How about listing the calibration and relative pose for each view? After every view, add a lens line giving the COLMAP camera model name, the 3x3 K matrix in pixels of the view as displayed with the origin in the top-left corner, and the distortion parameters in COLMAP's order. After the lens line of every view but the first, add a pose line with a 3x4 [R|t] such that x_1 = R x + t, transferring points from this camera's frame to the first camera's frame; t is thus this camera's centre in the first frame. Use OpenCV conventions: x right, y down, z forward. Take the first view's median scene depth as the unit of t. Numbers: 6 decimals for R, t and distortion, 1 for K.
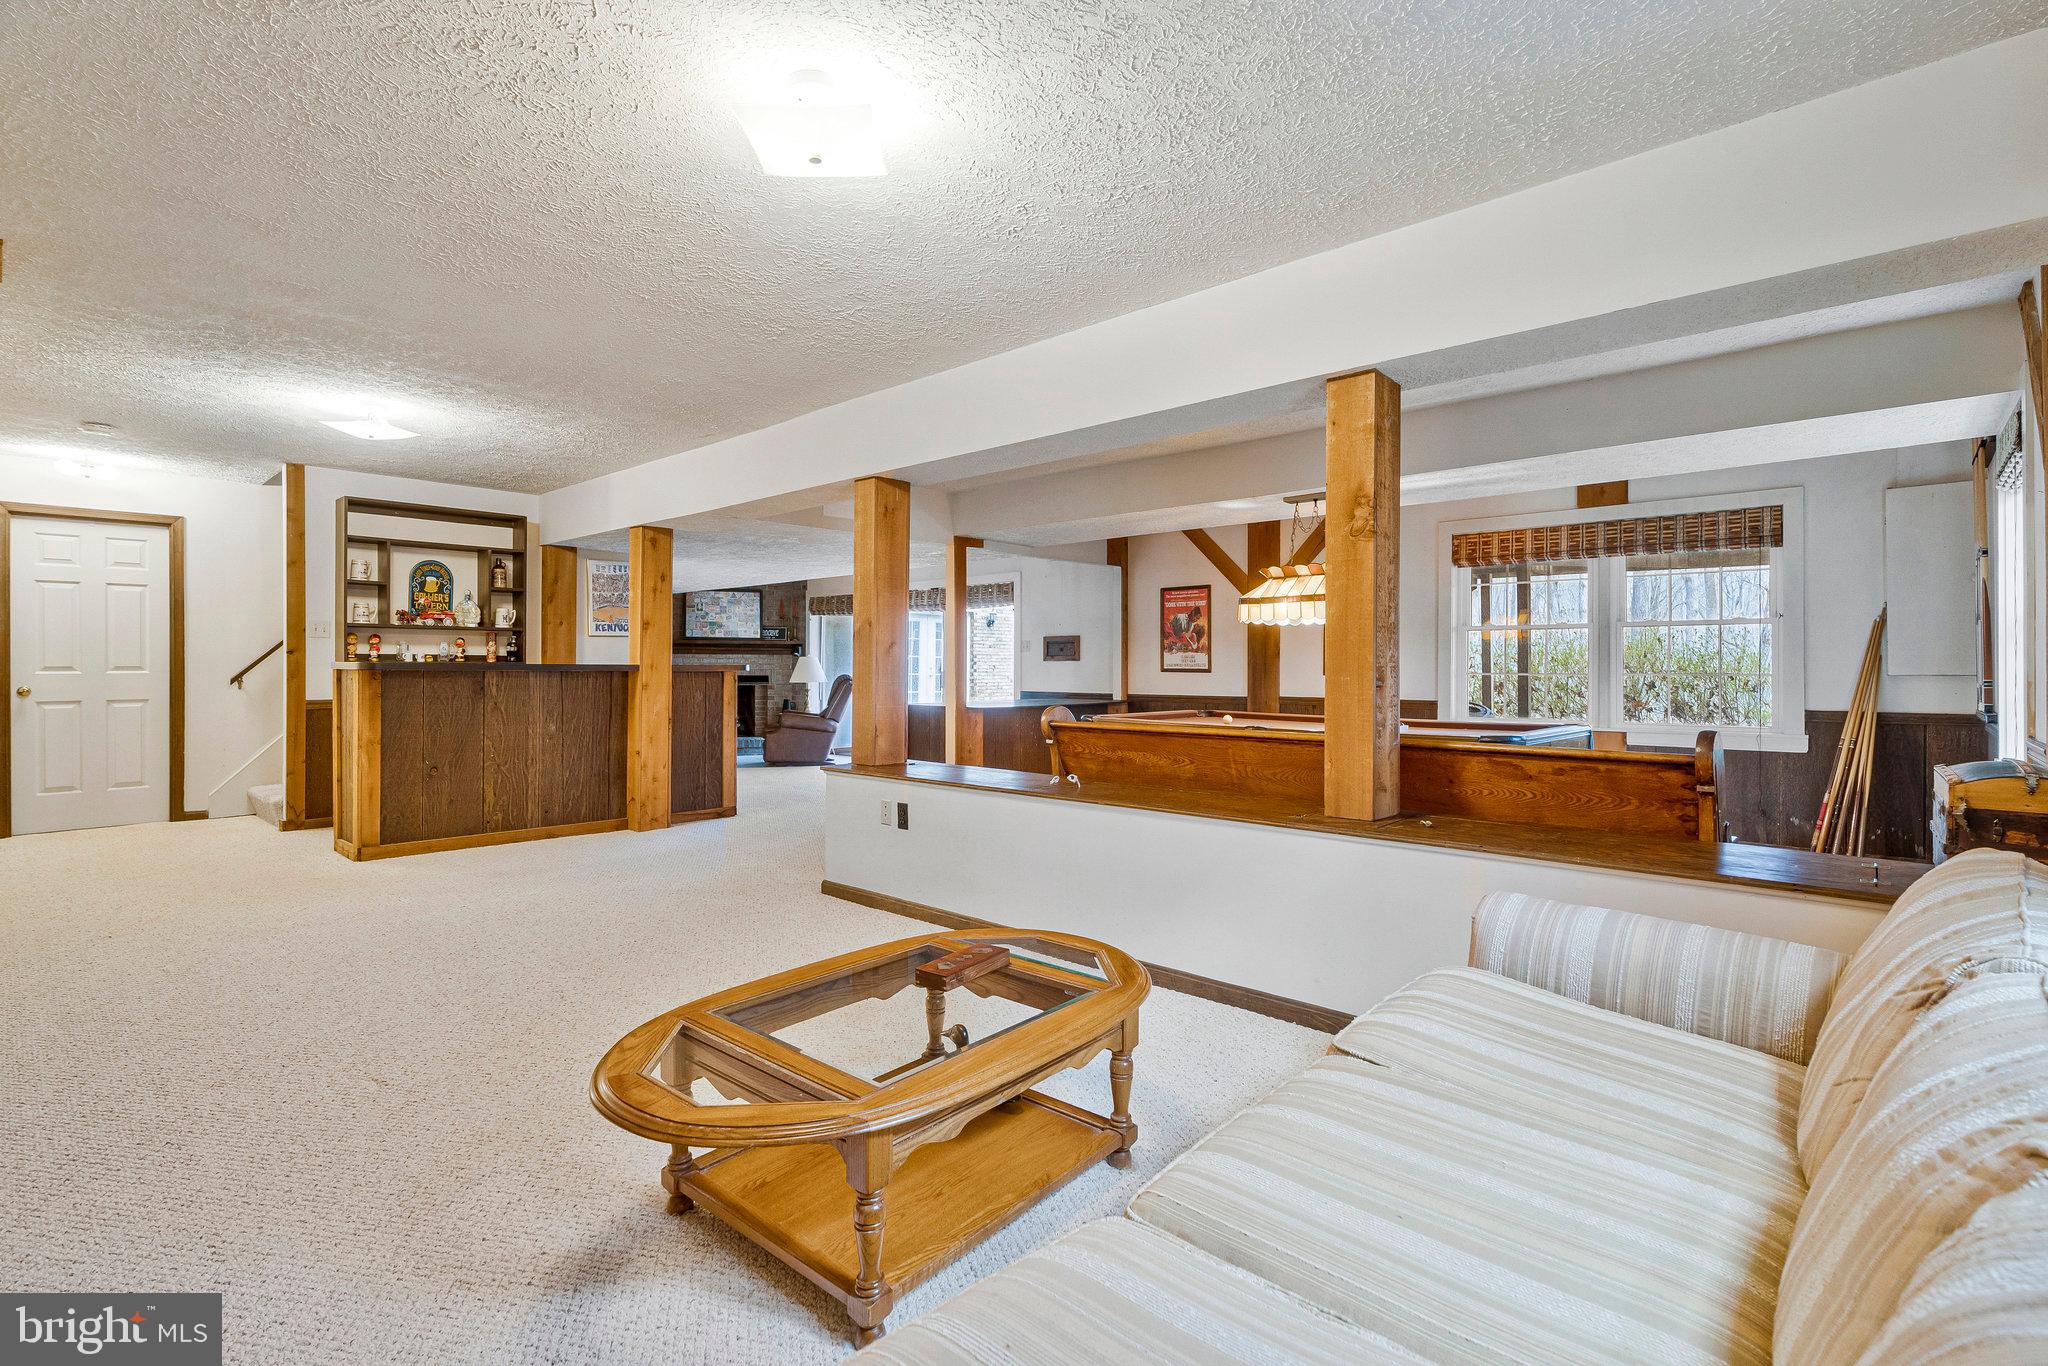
lens RADIAL K [[942.0, 0, 1038.6], [0, 942.0, 668.7], [0, 0, 1]] dist [-0.000622, 0.001143]
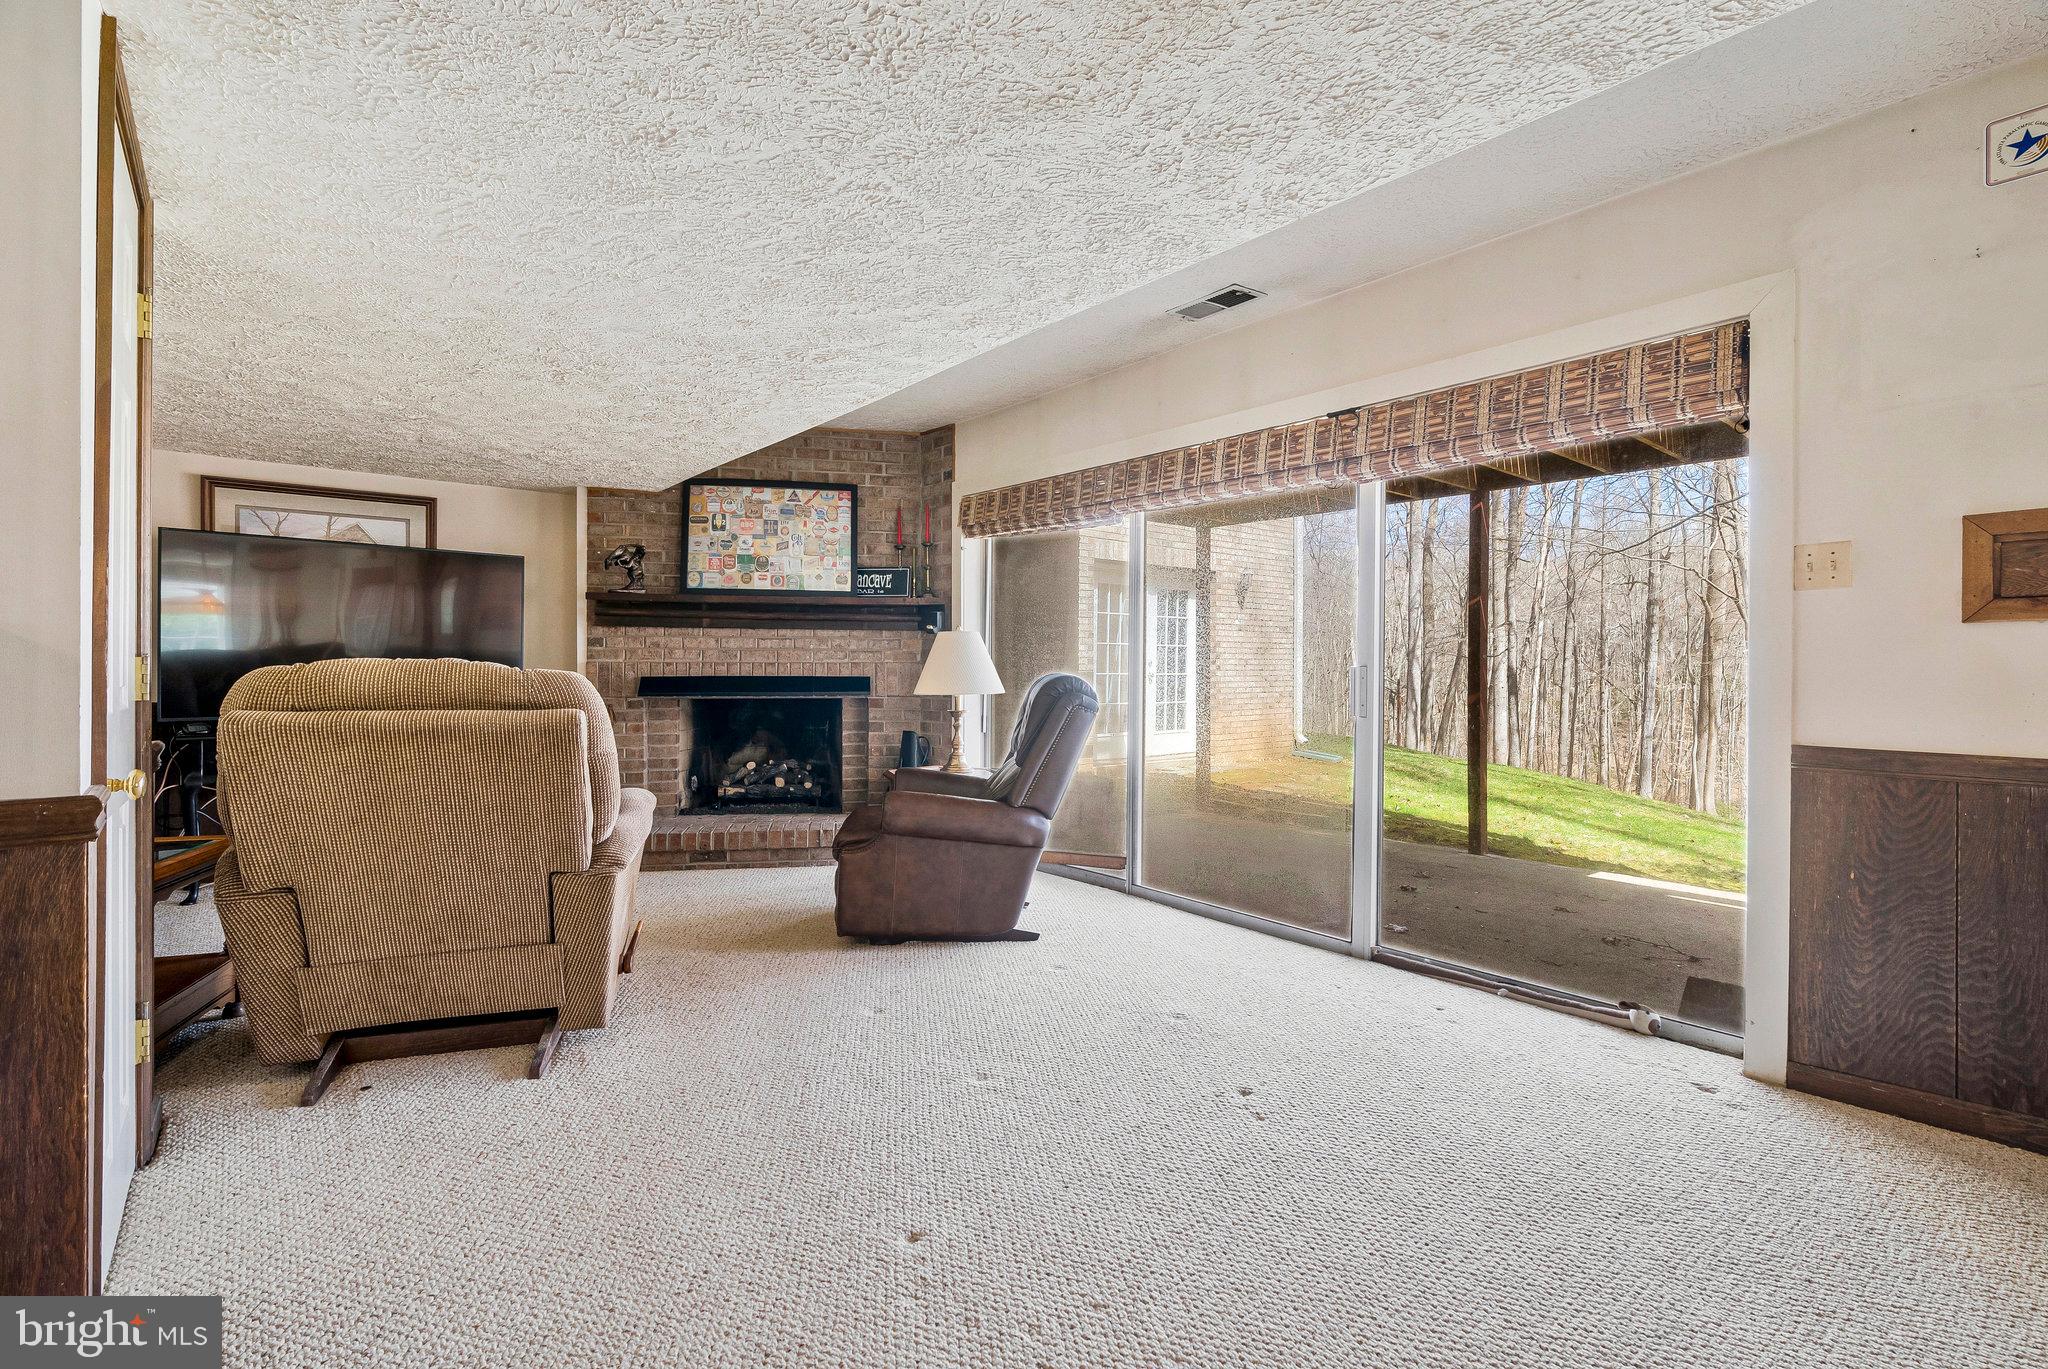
lens RADIAL K [[942.0, 0, 1019.2], [0, 942.0, 677.9], [0, 0, 1]] dist [-0.000622, 0.001143]
pose [[0.986954, 0.004597, -0.160938, -0.147623], [-0.002830, 0.999933, 0.011211, 0.002558], [0.160978, -0.010609, 0.986901, 0.580366]]
